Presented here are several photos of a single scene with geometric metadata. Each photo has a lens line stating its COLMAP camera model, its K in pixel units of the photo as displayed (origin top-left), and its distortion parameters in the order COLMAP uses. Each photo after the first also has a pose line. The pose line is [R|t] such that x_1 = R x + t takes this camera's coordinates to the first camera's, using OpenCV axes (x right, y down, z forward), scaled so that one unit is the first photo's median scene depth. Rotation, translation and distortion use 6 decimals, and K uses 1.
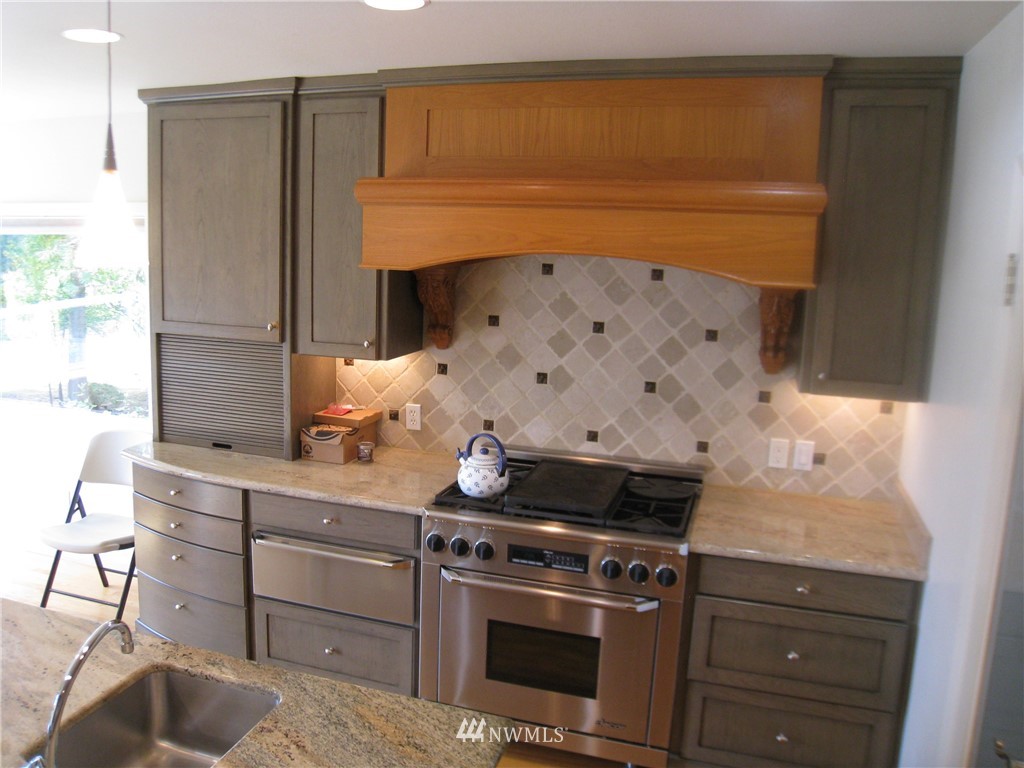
lens RADIAL K [[854.2, 0, 468.1], [0, 854.2, 367.7], [0, 0, 1]] dist [-0.166989, 0.109115]
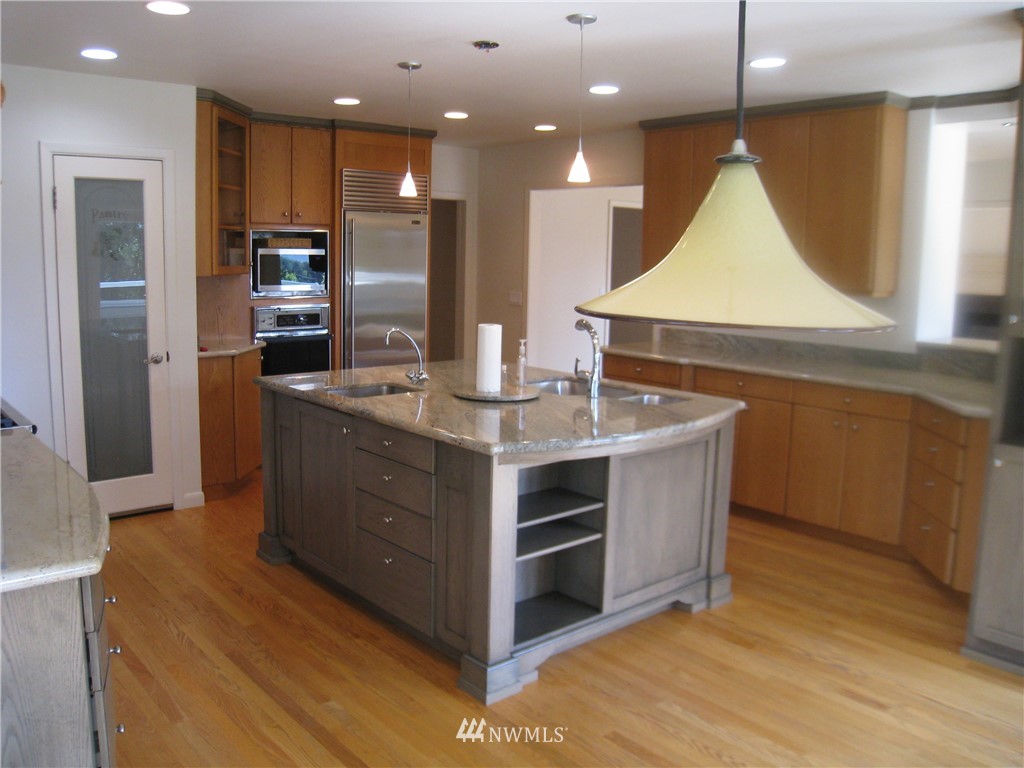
lens RADIAL K [[854.2, 0, 468.1], [0, 854.2, 367.7], [0, 0, 1]] dist [-0.166989, 0.109115]
pose [[-0.846449, -0.117294, 0.519391, -0.885561], [0.036755, 0.960239, 0.276750, -0.137697], [-0.531200, 0.253346, -0.808482, 1.331662]]
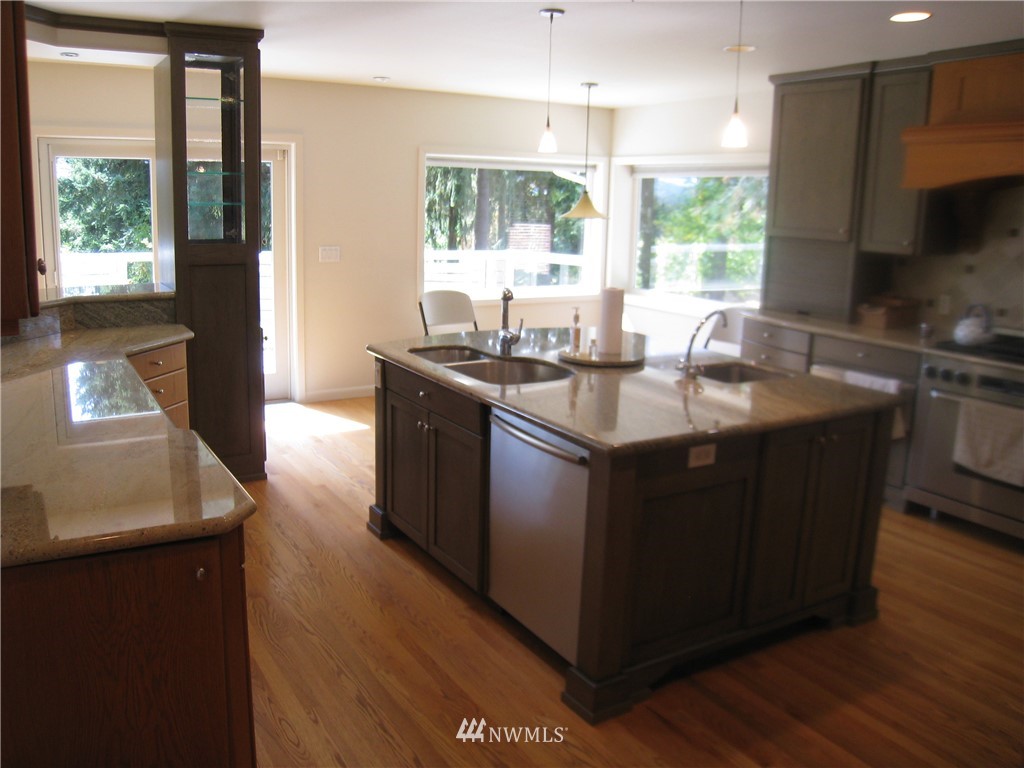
lens RADIAL K [[854.2, 0, 468.1], [0, 854.2, 367.7], [0, 0, 1]] dist [-0.166989, 0.109115]
pose [[0.739071, 0.114862, -0.663762, 0.277019], [-0.098098, 0.993203, 0.062643, 0.167911], [0.666446, 0.018816, 0.745316, -0.530268]]
